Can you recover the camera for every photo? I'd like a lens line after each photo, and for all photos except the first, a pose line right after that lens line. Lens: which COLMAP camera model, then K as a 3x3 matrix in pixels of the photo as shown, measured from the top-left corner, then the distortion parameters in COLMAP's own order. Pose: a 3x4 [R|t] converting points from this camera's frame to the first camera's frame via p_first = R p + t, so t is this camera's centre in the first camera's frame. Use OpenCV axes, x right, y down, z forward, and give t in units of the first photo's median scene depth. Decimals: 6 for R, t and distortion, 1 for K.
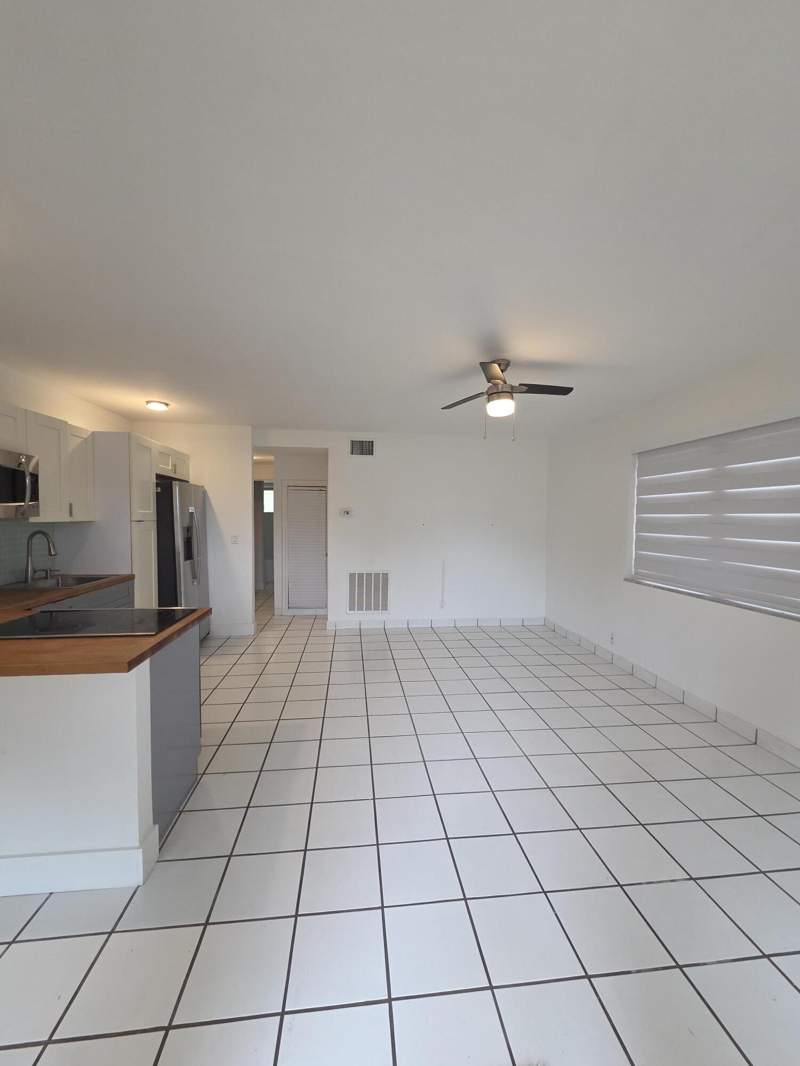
lens RADIAL K [[438.3, 0, 402.8], [0, 438.3, 537.6], [0, 0, 1]] dist [0.001294, 0.001270]
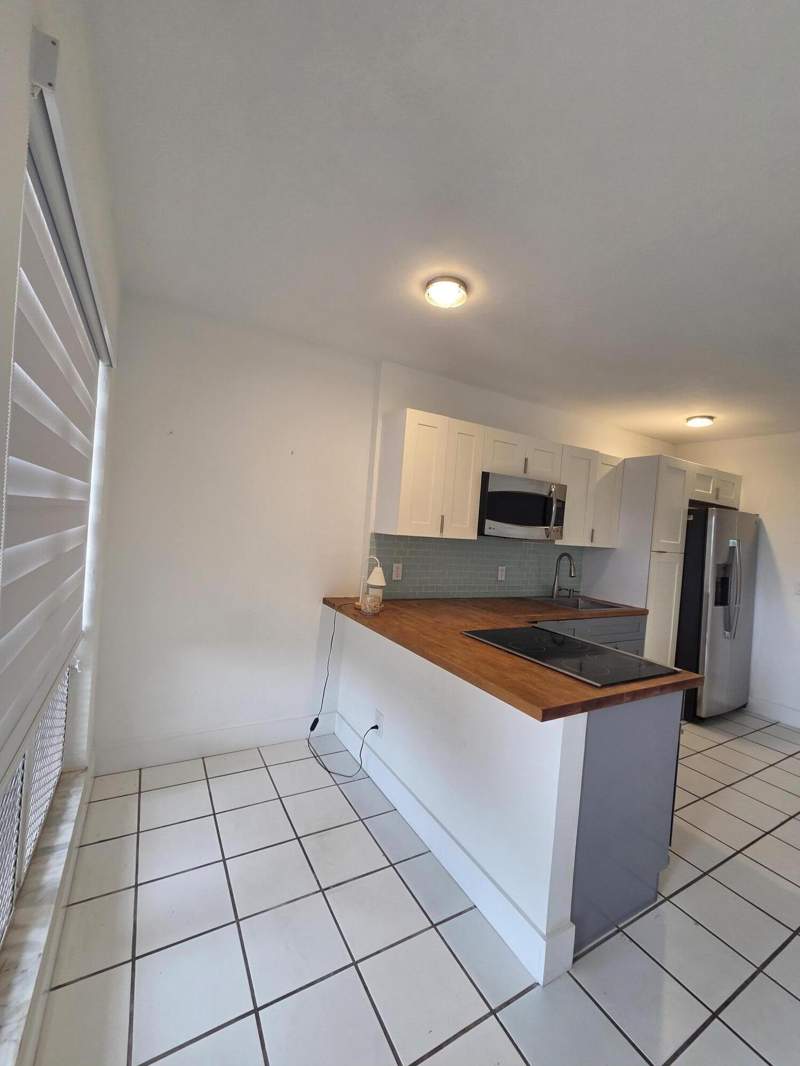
lens RADIAL K [[438.3, 0, 402.0], [0, 438.3, 536.0], [0, 0, 1]] dist [0.001294, 0.001270]
pose [[0.399824, 0.043040, -0.915581, 0.007582], [-0.116006, 0.993241, -0.003968, -0.004756], [0.909221, 0.107799, 0.402114, 0.148099]]
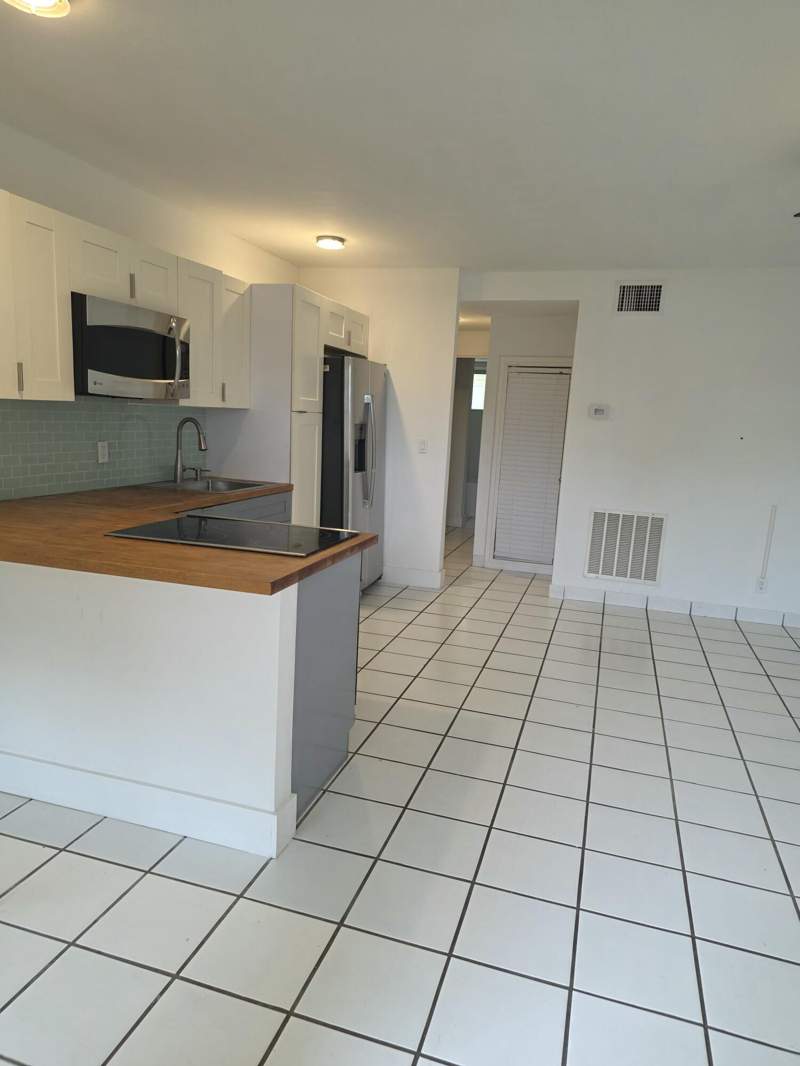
lens RADIAL K [[707.3, 0, 395.8], [0, 707.3, 535.8], [0, 0, 1]] dist [0.082577, -0.012543]
pose [[0.912424, 0.106180, -0.395231, 0.030307], [-0.061657, 0.990398, 0.123733, 0.010395], [0.404574, -0.088528, 0.910210, -0.027489]]
